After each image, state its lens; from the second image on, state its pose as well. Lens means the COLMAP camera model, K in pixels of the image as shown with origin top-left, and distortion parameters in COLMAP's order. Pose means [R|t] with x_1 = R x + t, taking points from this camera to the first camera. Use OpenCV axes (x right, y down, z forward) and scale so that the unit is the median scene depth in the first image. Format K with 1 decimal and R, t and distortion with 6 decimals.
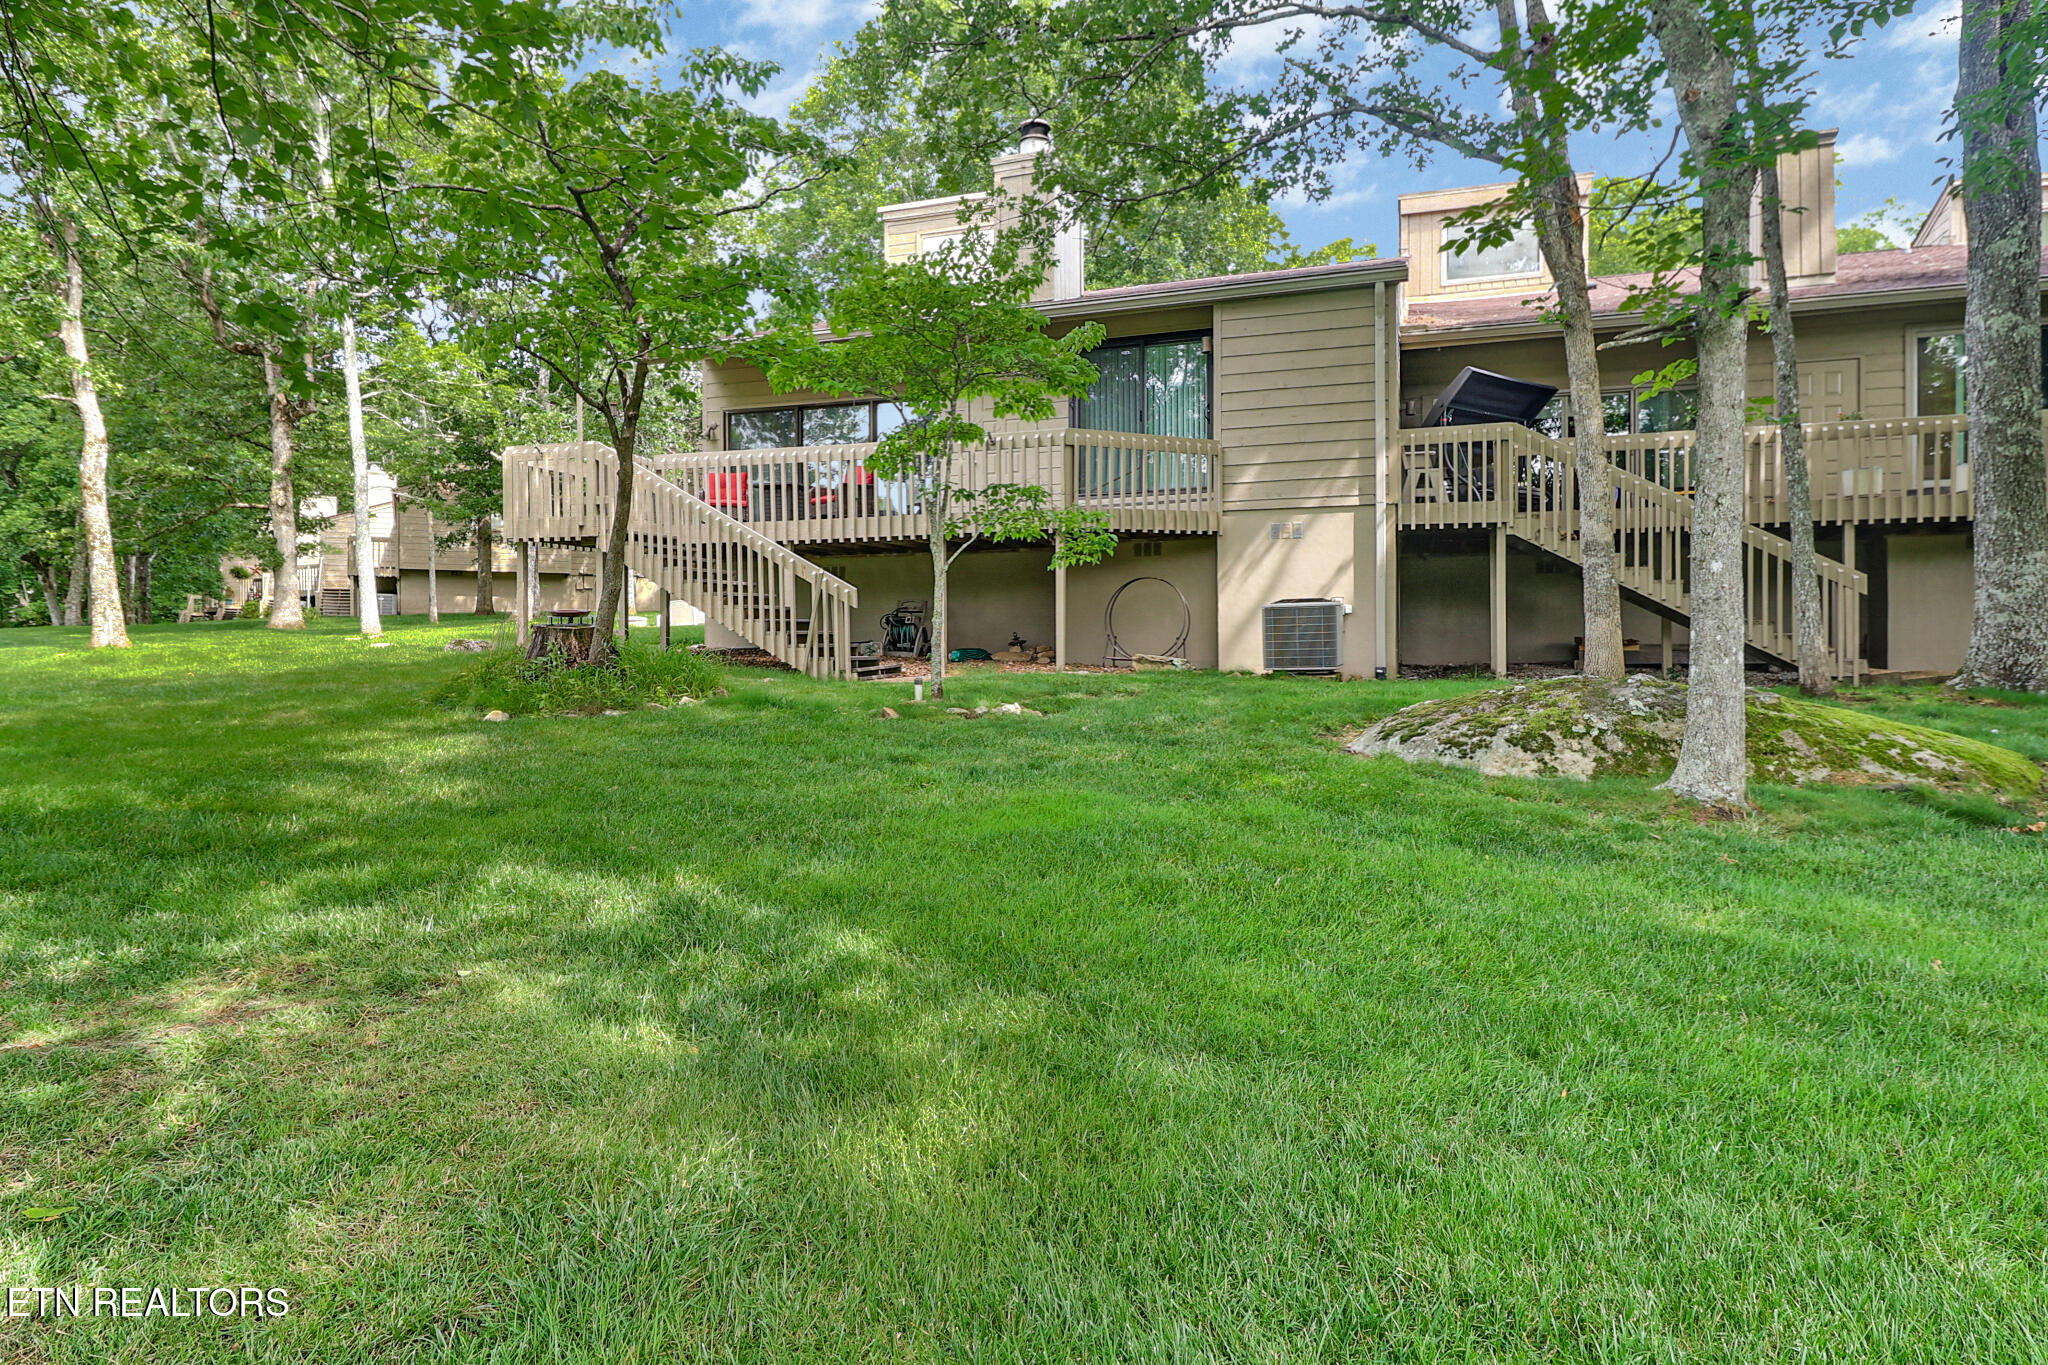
lens RADIAL K [[1222.3, 0, 1024.1], [0, 1222.3, 679.5], [0, 0, 1]] dist [0.002900, 0.000081]
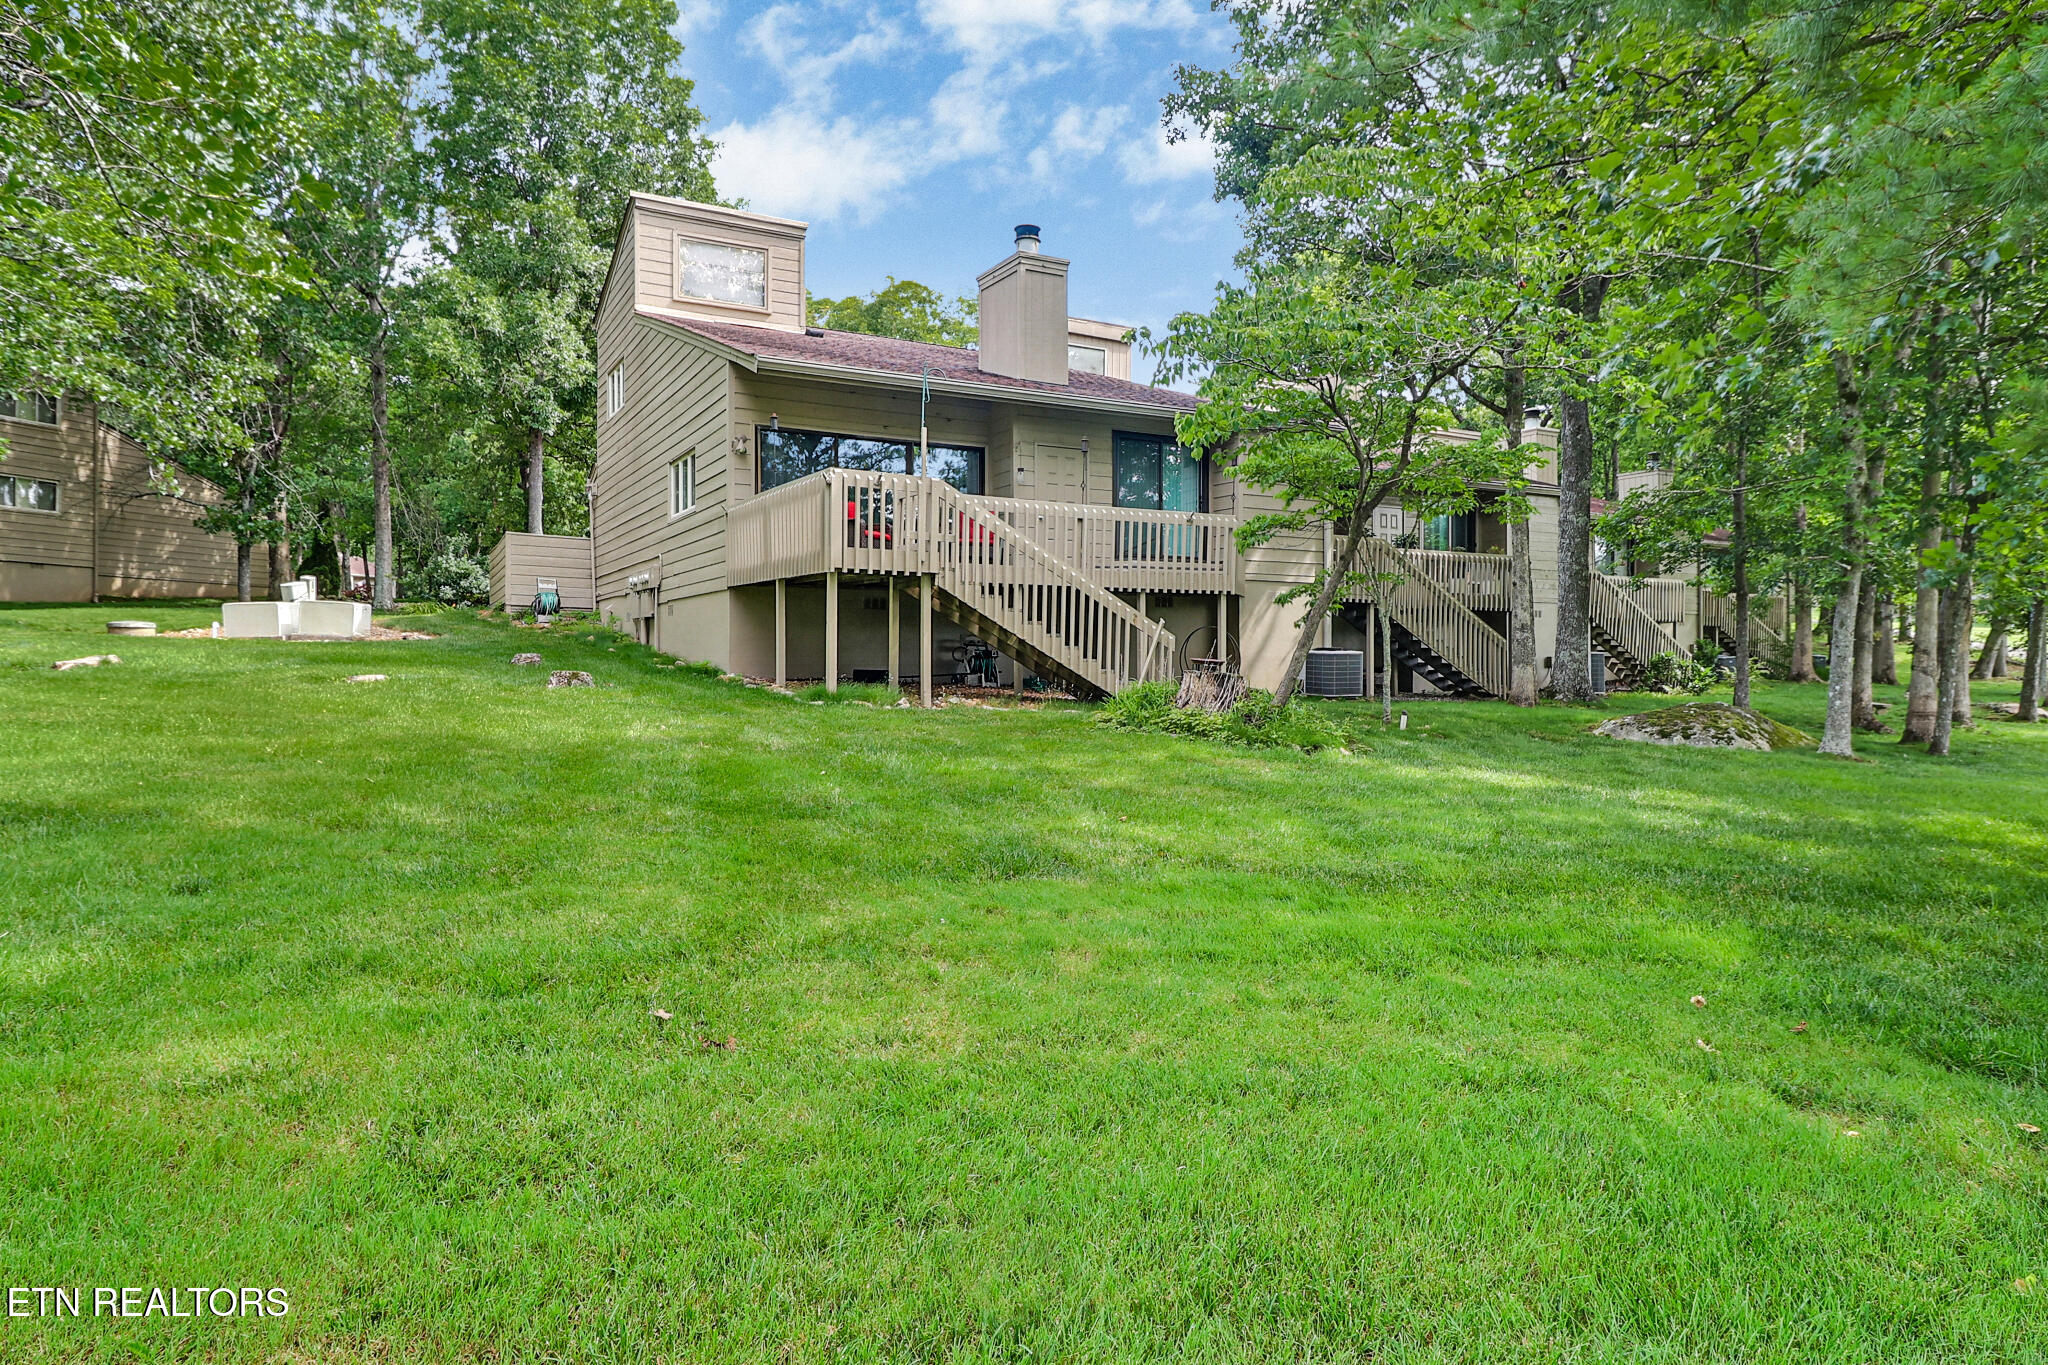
lens RADIAL K [[1222.3, 0, 1024.4], [0, 1222.3, 680.0], [0, 0, 1]] dist [0.002900, 0.000081]
pose [[0.656373, -0.004424, 0.754423, -1.143866], [0.000460, 0.999985, 0.005464, -0.029248], [-0.754436, -0.003239, 0.656365, 0.270412]]
